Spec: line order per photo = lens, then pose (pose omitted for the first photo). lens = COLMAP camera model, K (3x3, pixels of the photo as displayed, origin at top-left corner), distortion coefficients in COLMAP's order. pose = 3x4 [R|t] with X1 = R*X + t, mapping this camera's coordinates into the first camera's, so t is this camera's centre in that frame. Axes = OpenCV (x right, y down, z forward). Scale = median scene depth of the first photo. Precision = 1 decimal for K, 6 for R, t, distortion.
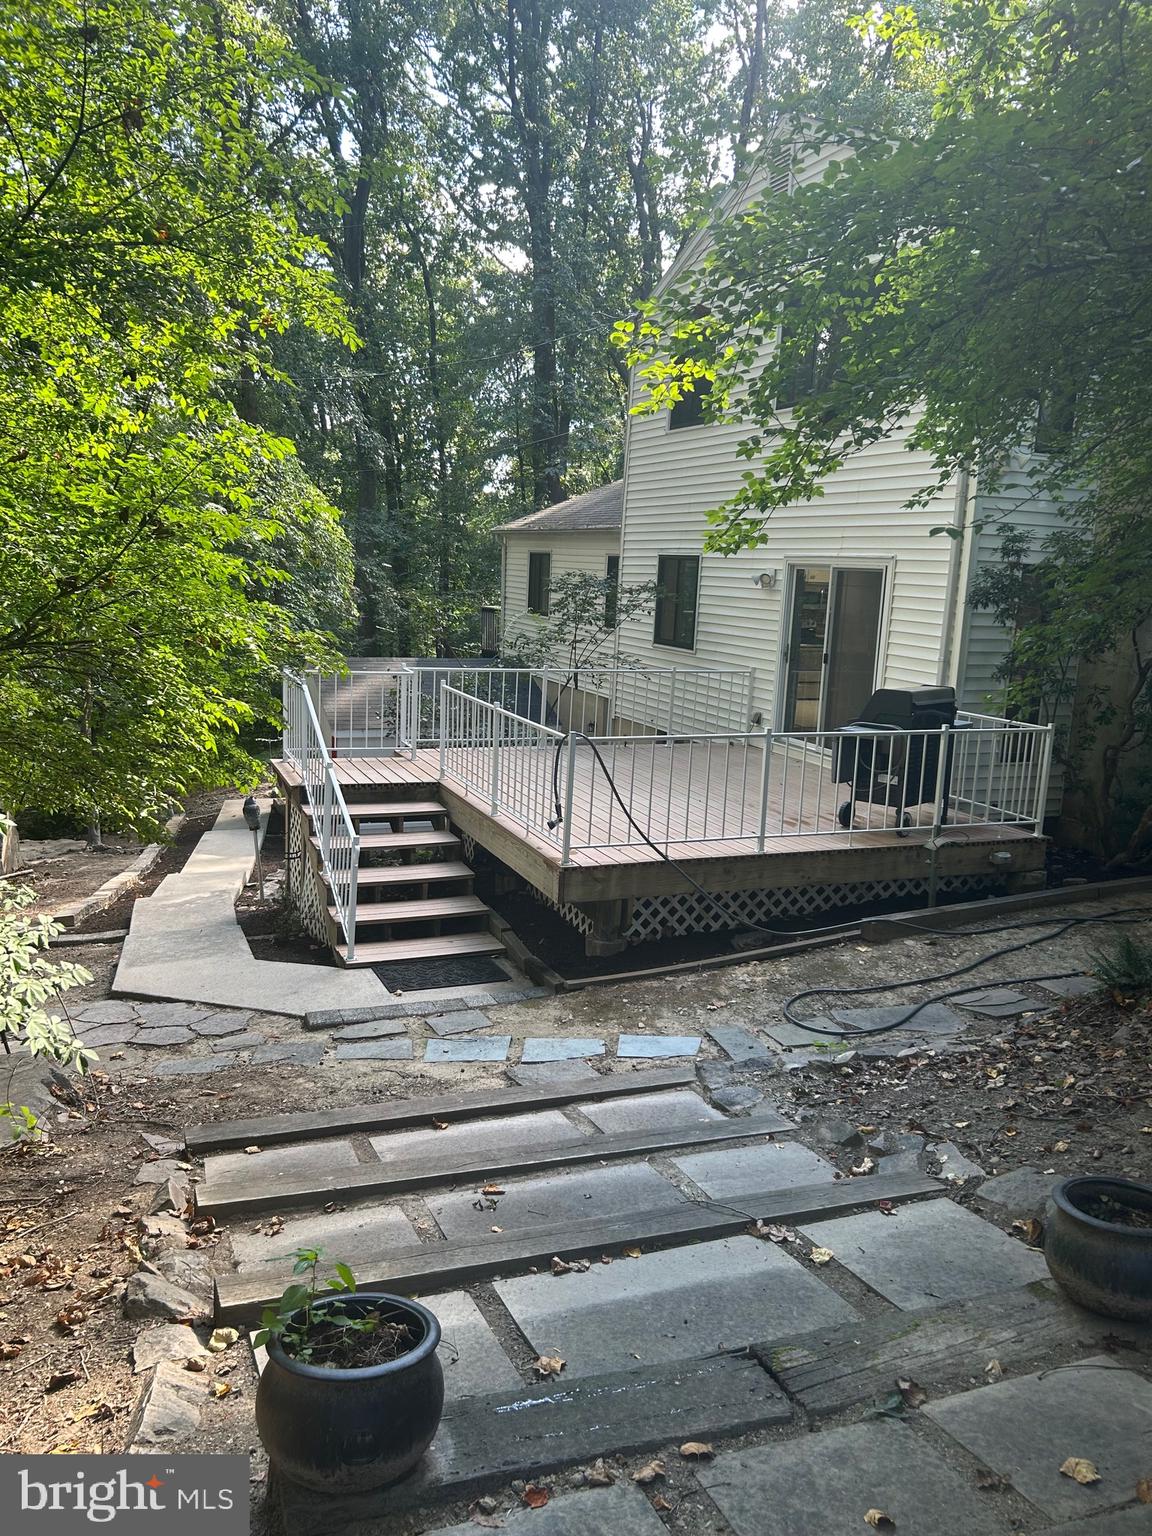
lens RADIAL K [[1170.6, 0, 573.3], [0, 1170.6, 768.5], [0, 0, 1]] dist [-0.000661, -0.001154]
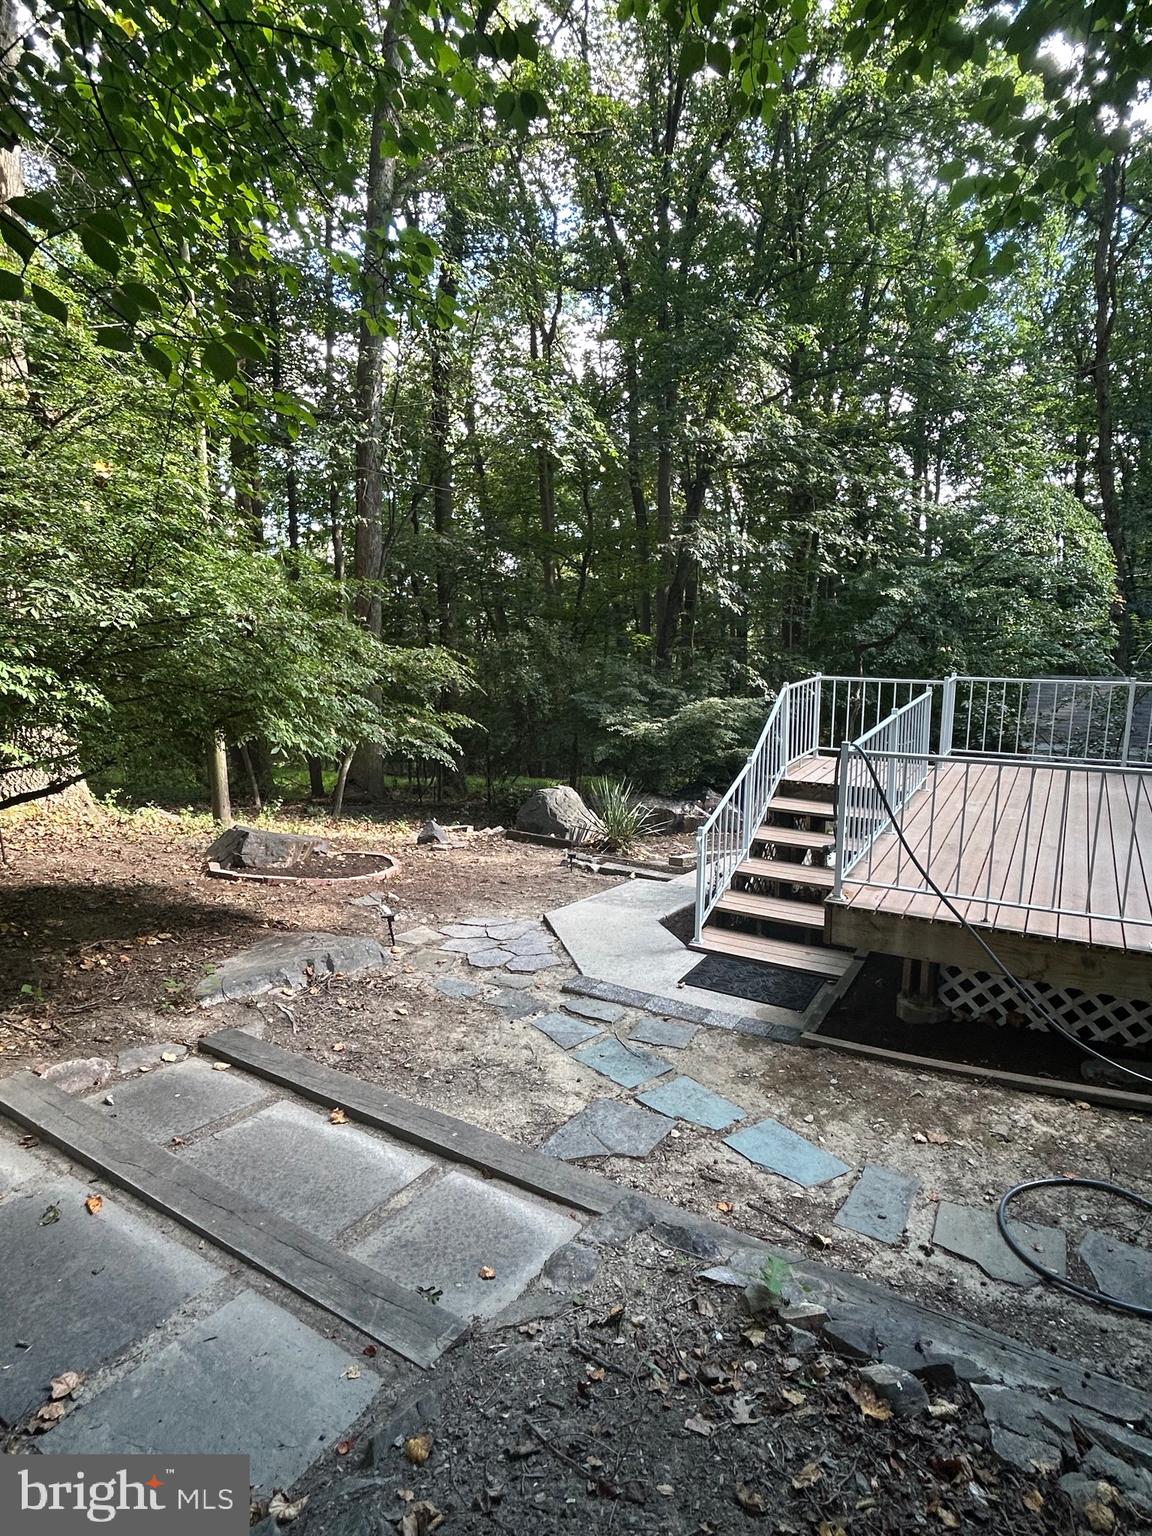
lens RADIAL K [[850.7, 0, 577.8], [0, 850.7, 766.1], [0, 0, 1]] dist [-0.015842, 0.000959]
pose [[0.619531, 0.110305, -0.777183, 0.352824], [-0.107368, 0.992680, 0.055302, -0.025323], [0.777594, 0.049183, 0.626840, 0.489107]]
